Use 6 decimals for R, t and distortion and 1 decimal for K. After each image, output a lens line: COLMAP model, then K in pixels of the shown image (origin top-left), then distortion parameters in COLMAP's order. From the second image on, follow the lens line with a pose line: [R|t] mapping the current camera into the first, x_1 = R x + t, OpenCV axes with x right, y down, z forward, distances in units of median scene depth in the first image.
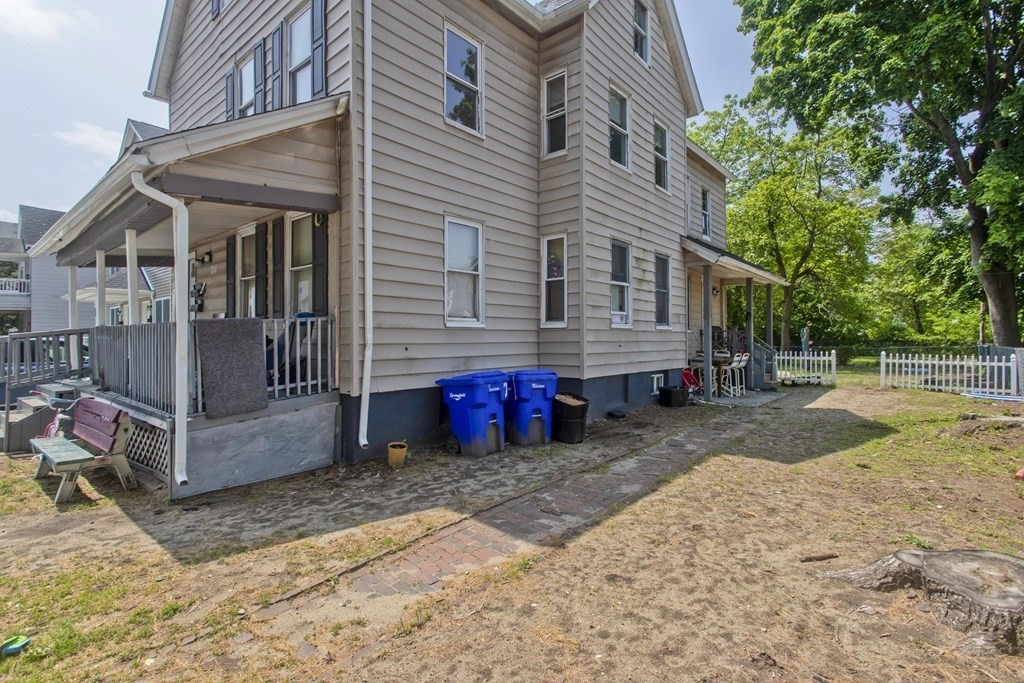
lens RADIAL K [[491.9, 0, 508.9], [0, 491.9, 342.7], [0, 0, 1]] dist [-0.000921, 0.001849]
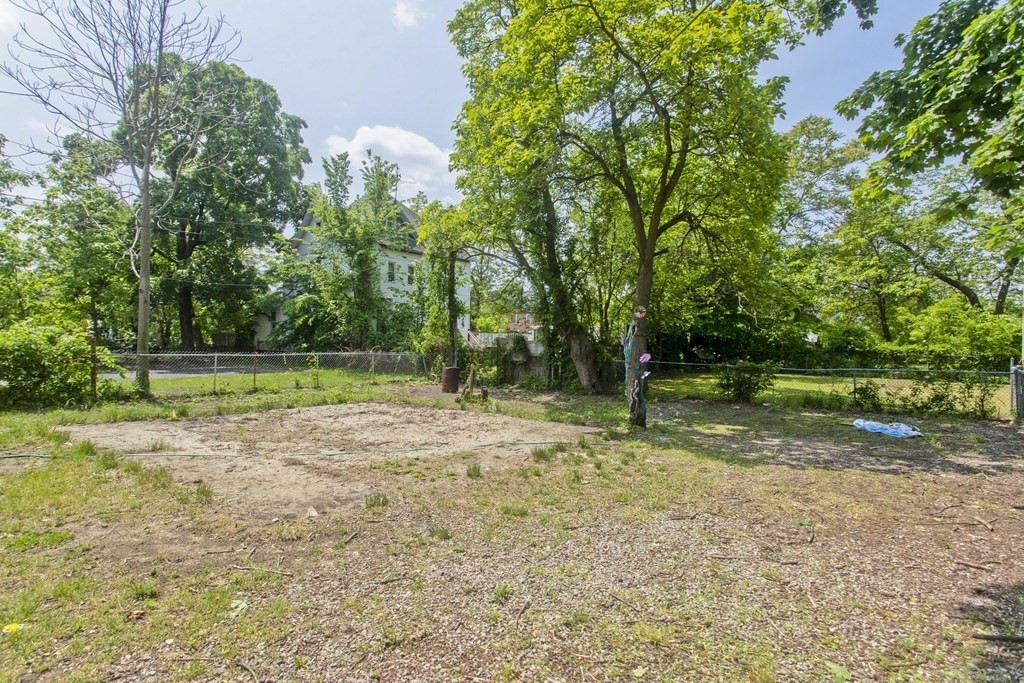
lens RADIAL K [[491.9, 0, 521.2], [0, 491.9, 335.5], [0, 0, 1]] dist [-0.000921, 0.001849]
pose [[0.997979, 0.016334, 0.061404, 0.580810], [-0.015269, 0.999726, -0.017766, -0.012145], [-0.061678, 0.016793, 0.997955, 0.708382]]
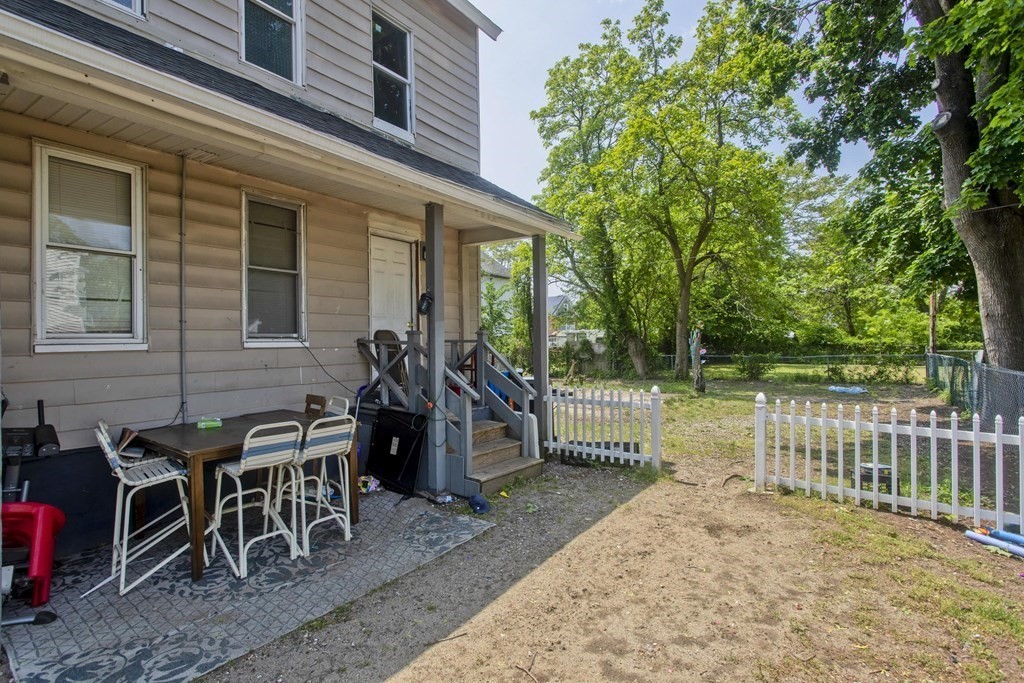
lens RADIAL K [[491.9, 0, 506.0], [0, 491.9, 344.9], [0, 0, 1]] dist [-0.000921, 0.001849]
pose [[0.996520, -0.009865, 0.082770, 0.329851], [0.010087, 0.999947, -0.002258, -0.013038], [-0.082743, 0.003085, 0.996566, 0.392939]]
